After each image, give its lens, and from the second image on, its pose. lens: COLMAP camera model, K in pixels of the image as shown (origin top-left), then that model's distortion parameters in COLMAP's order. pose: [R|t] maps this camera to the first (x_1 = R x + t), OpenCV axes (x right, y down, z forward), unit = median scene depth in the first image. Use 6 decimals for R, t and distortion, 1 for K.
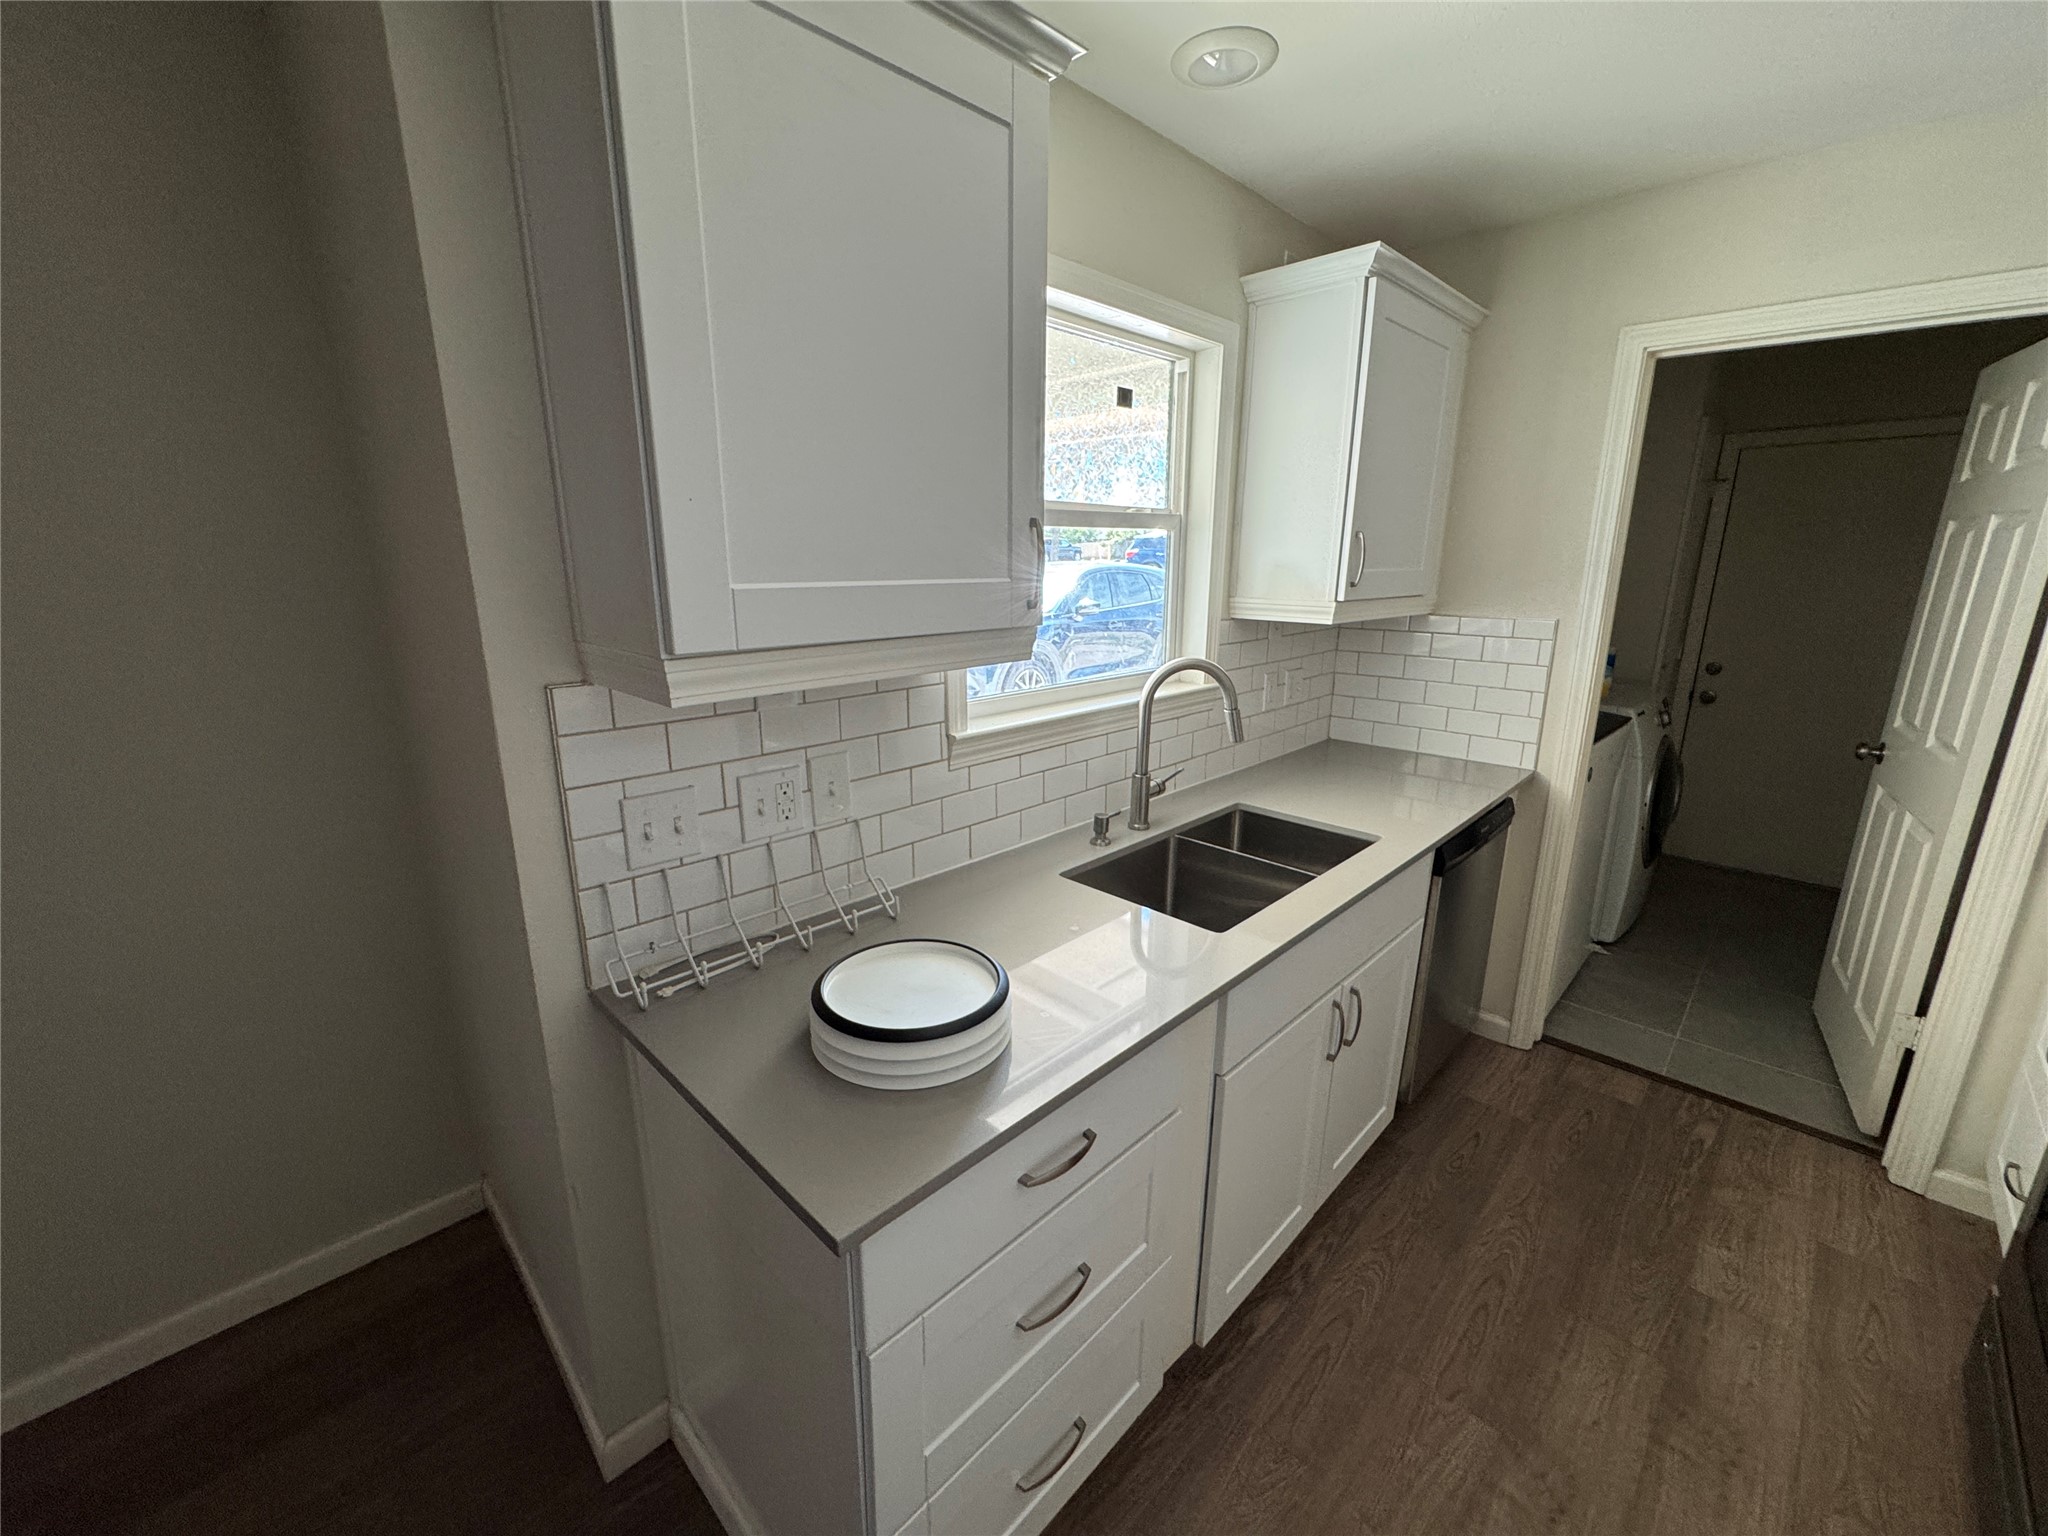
lens RADIAL K [[821.6, 0, 1019.0], [0, 821.6, 765.0], [0, 0, 1]] dist [-0.004125, 0.000122]
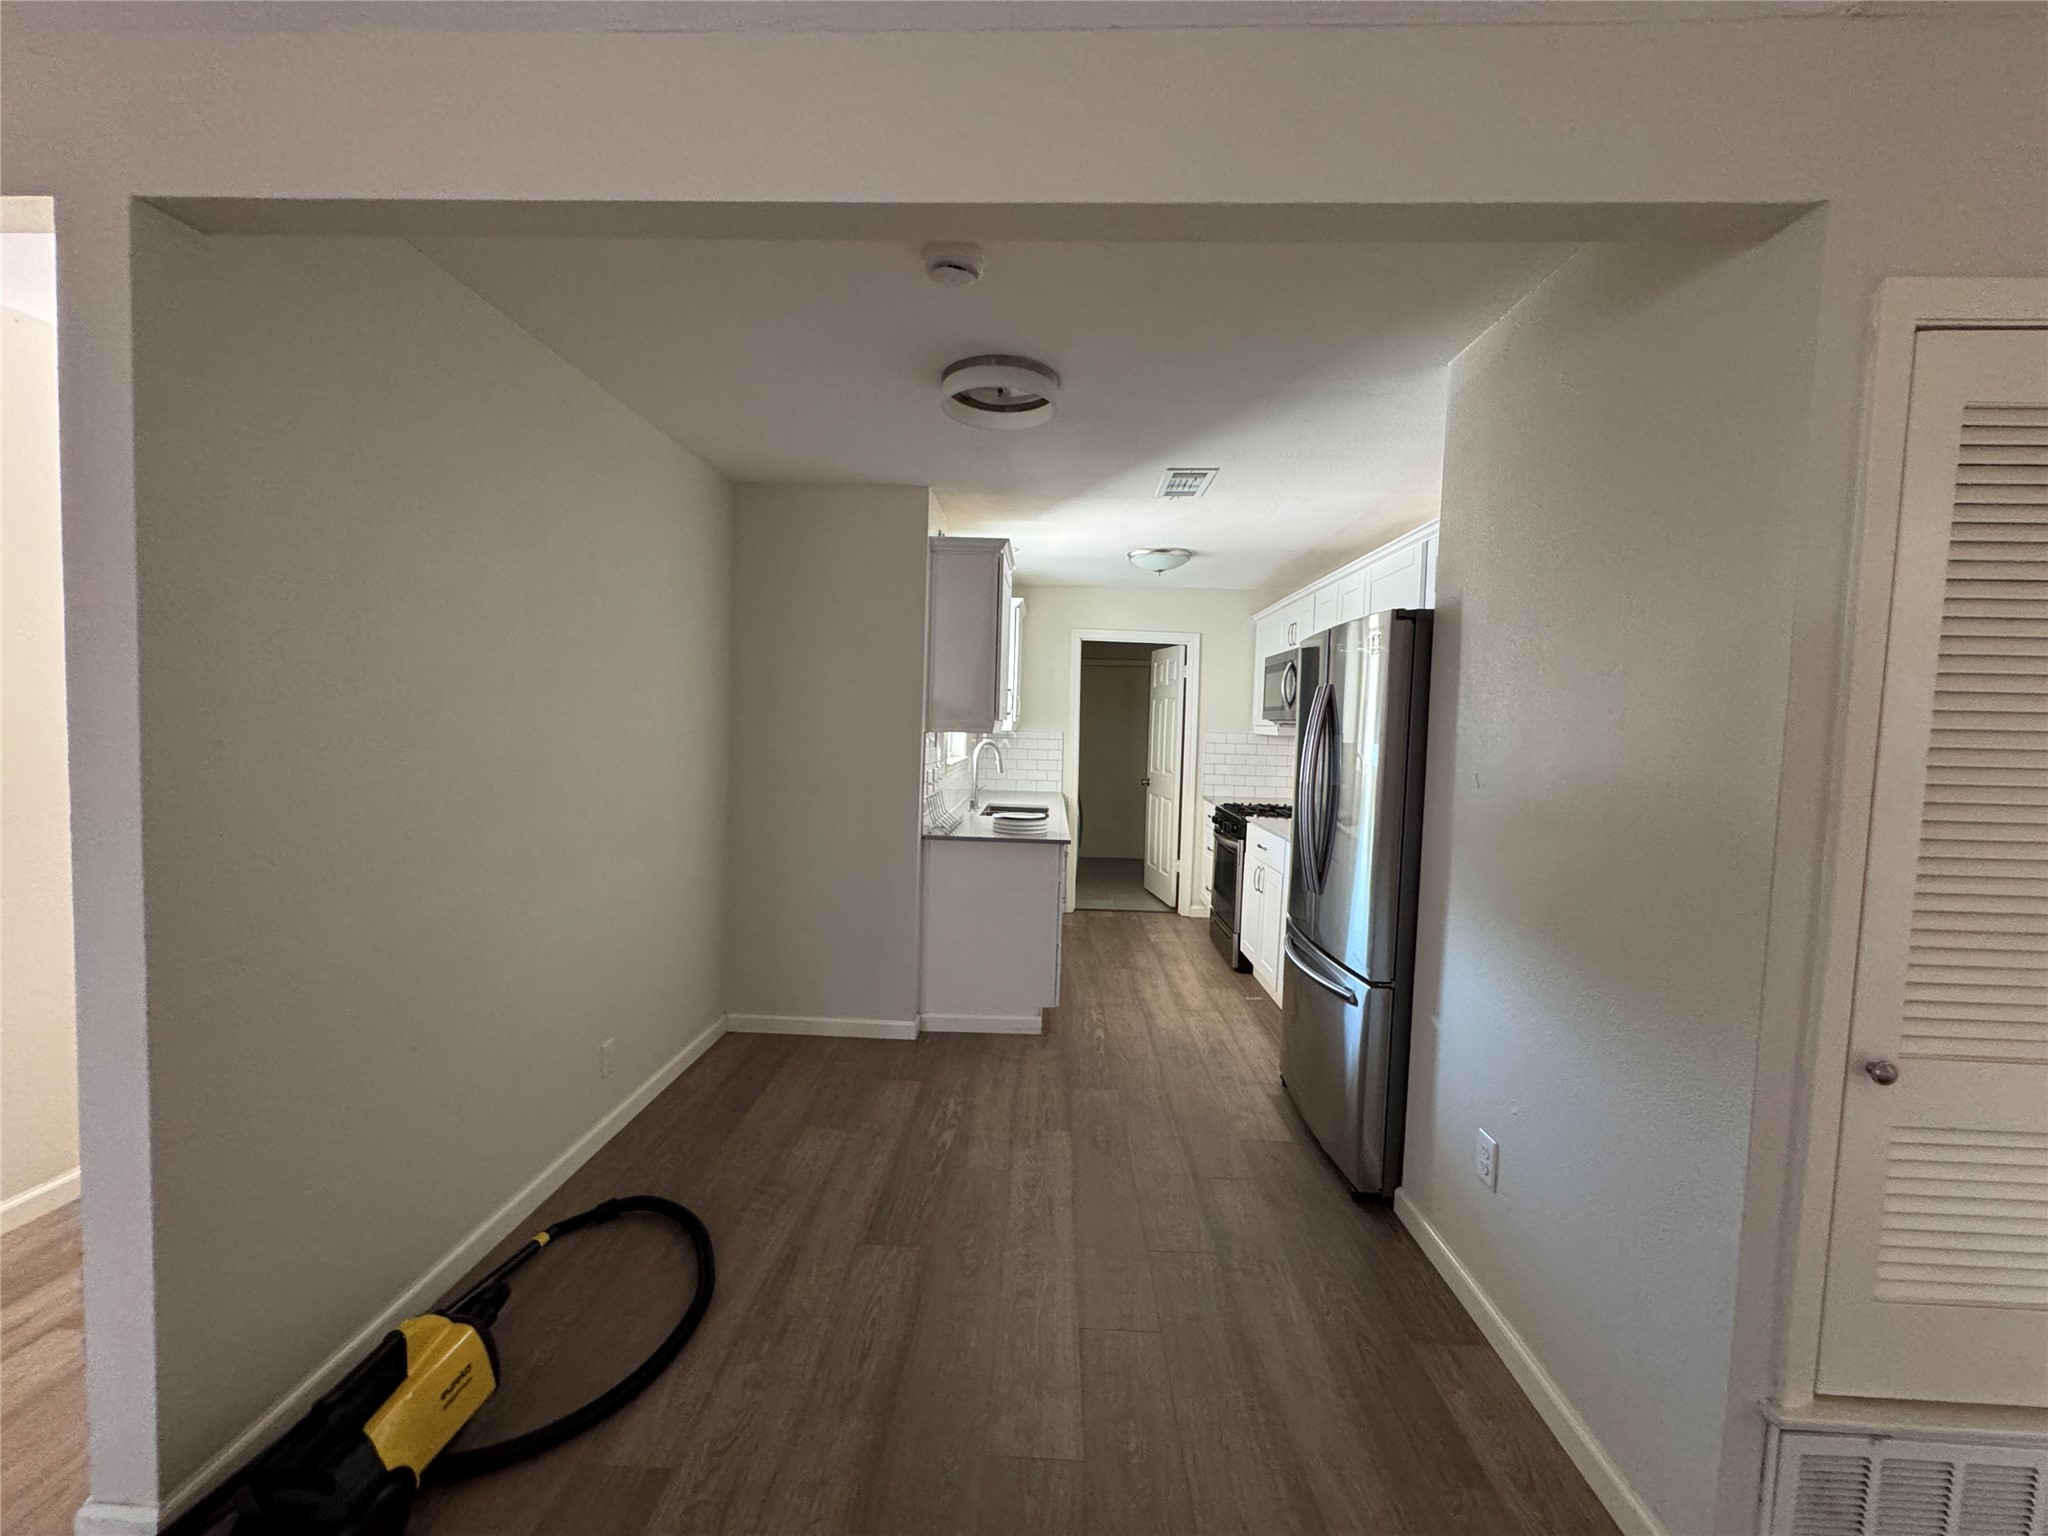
lens RADIAL K [[821.6, 0, 1019.0], [0, 821.6, 765.0], [0, 0, 1]] dist [-0.004125, 0.000122]
pose [[0.733172, -0.017152, 0.679827, -1.221446], [0.141775, 0.981571, -0.128135, 0.240502], [-0.665101, 0.190327, 0.722092, -0.762728]]
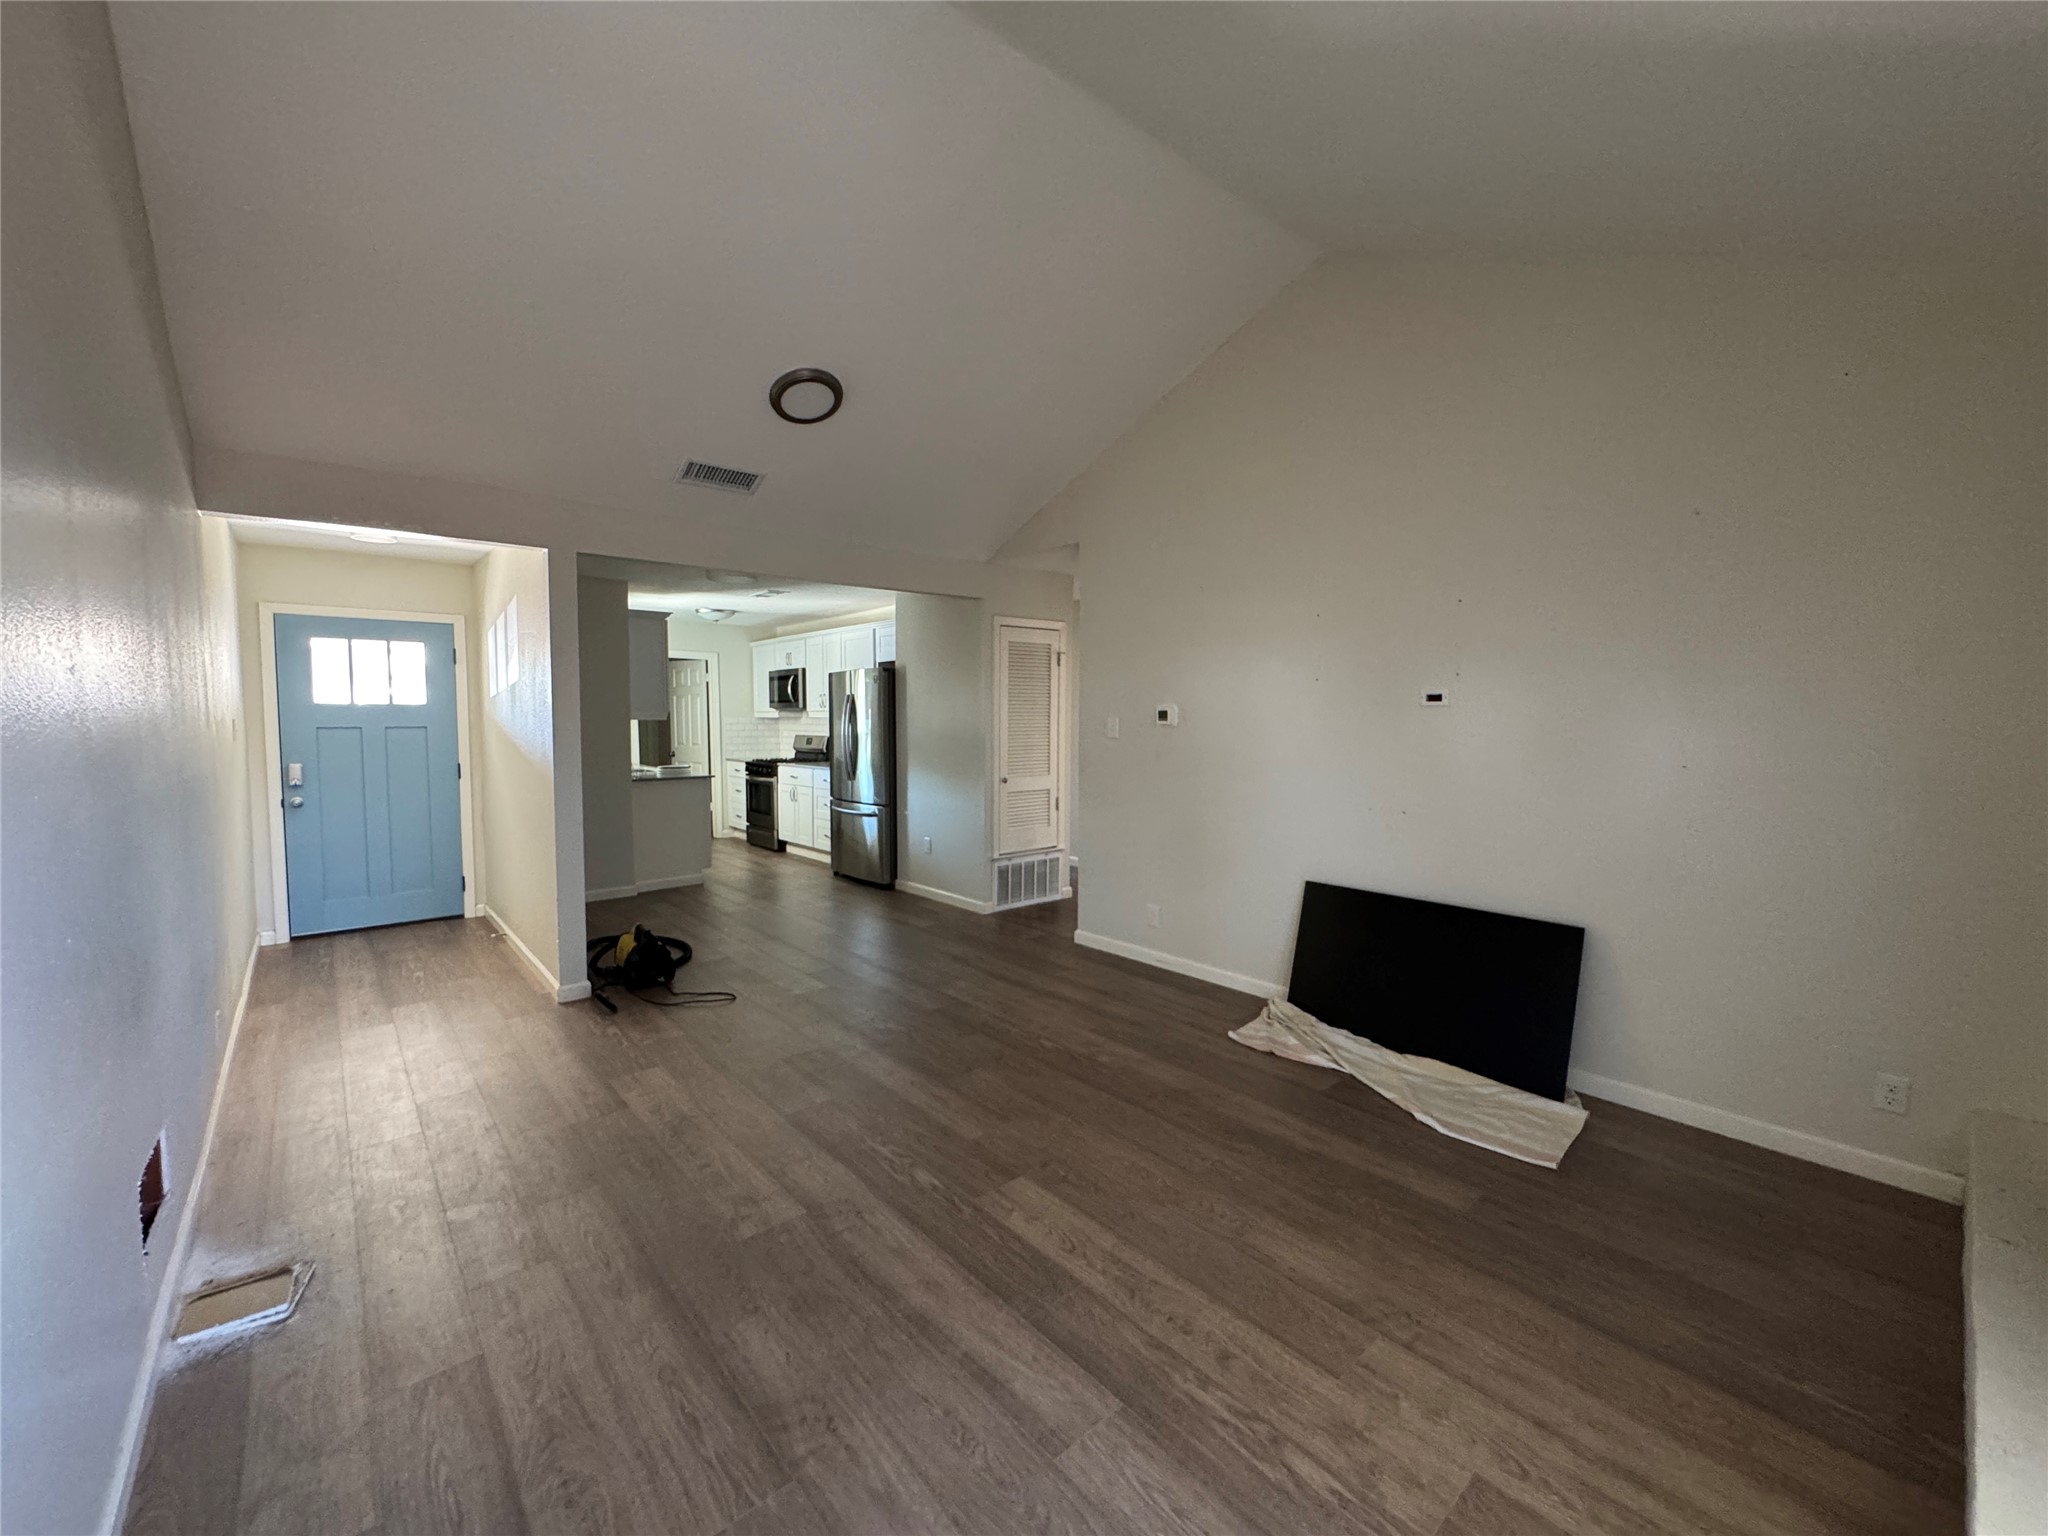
lens RADIAL K [[821.6, 0, 1019.0], [0, 821.6, 765.0], [0, 0, 1]] dist [-0.004125, 0.000122]
pose [[0.072838, -0.061931, 0.995419, -2.949220], [0.247009, 0.968096, 0.042157, 0.303984], [-0.966272, 0.242807, 0.085812, -0.983070]]
